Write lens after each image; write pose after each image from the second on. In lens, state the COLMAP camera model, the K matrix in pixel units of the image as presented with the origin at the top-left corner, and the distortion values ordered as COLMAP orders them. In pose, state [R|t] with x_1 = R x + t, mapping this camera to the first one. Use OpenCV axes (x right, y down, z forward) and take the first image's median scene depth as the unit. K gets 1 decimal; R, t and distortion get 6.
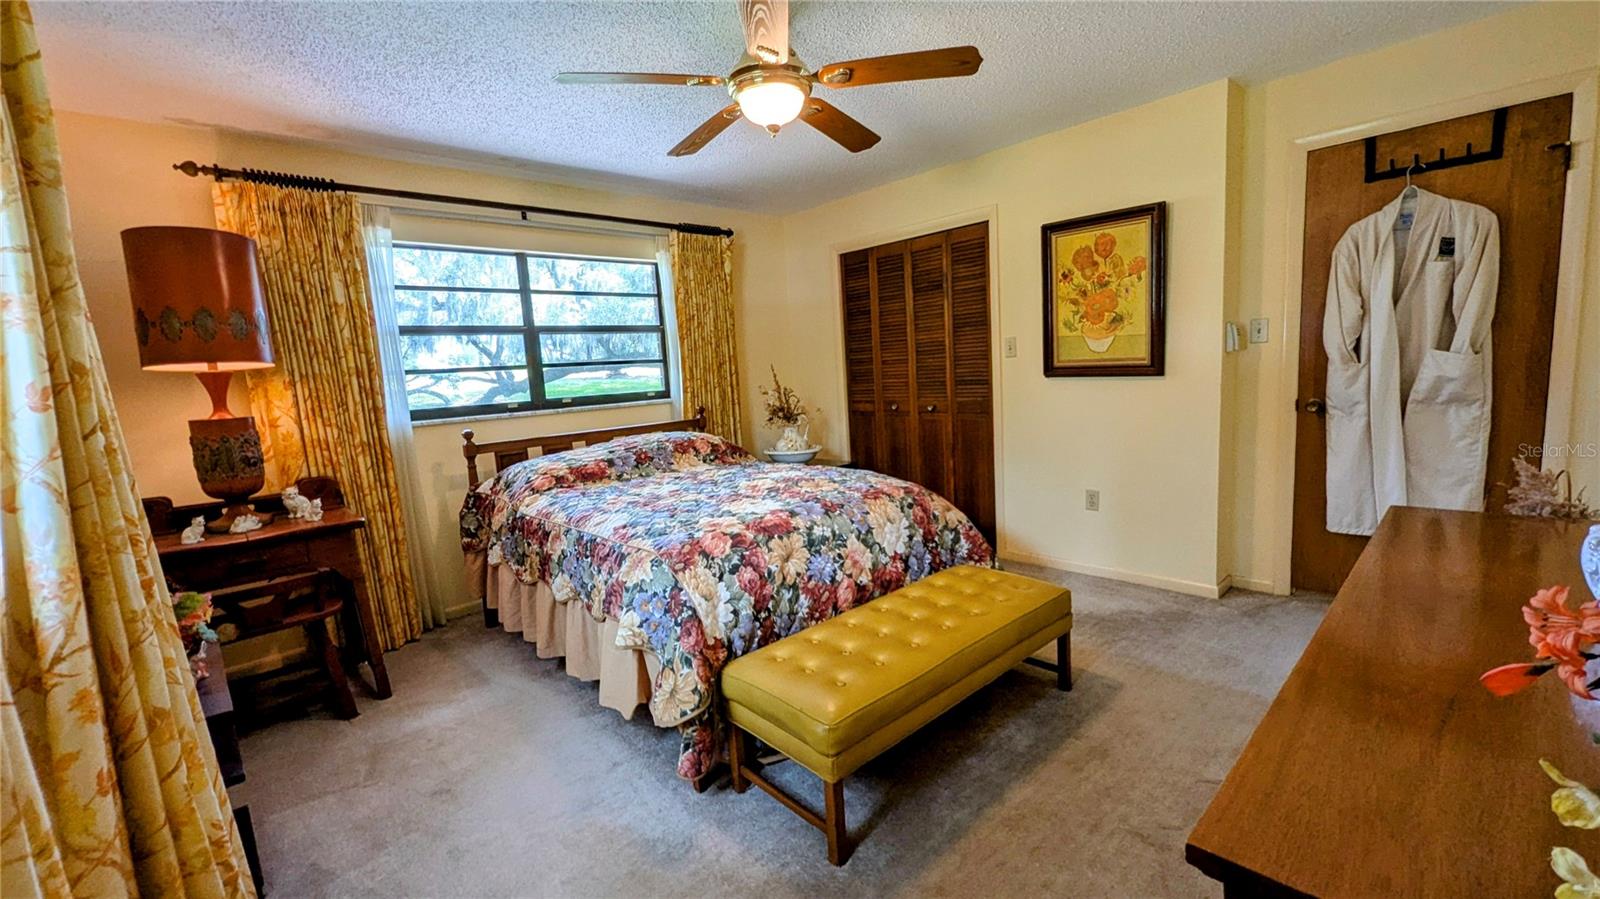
lens RADIAL K [[656.7, 0, 800.6], [0, 656.7, 464.0], [0, 0, 1]] dist [0.000568, -0.001260]
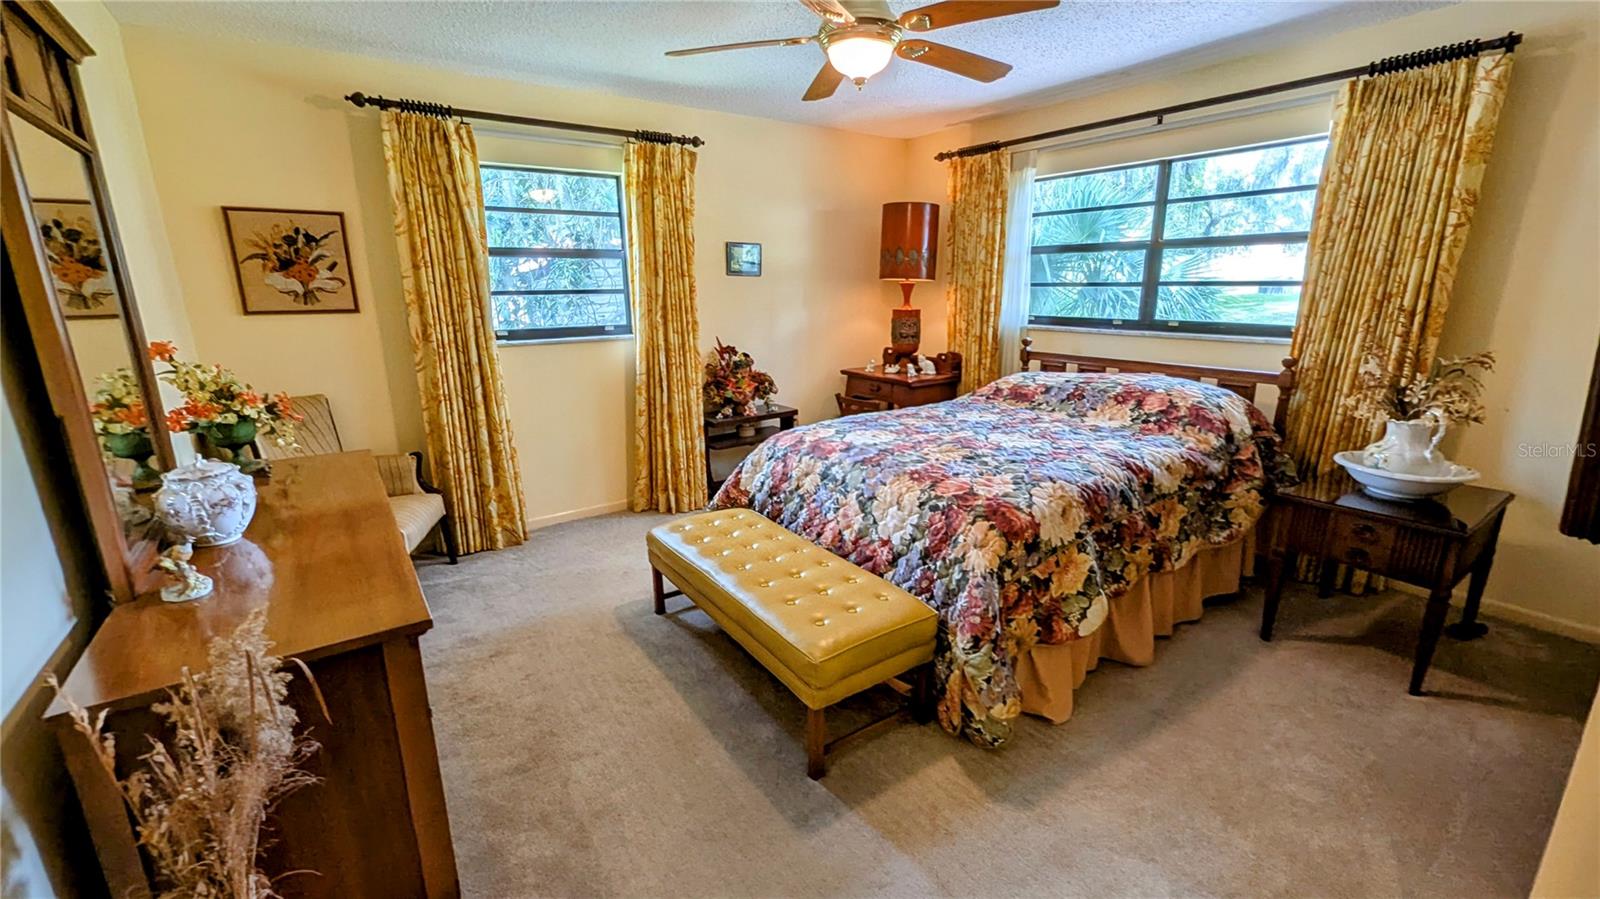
lens RADIAL K [[656.7, 0, 807.3], [0, 656.7, 452.0], [0, 0, 1]] dist [0.000568, -0.001260]
pose [[-0.128320, 0.308445, -0.942547, 0.901974], [-0.127104, 0.937452, 0.324081, -0.234610], [0.983554, 0.161387, -0.081090, 0.887154]]
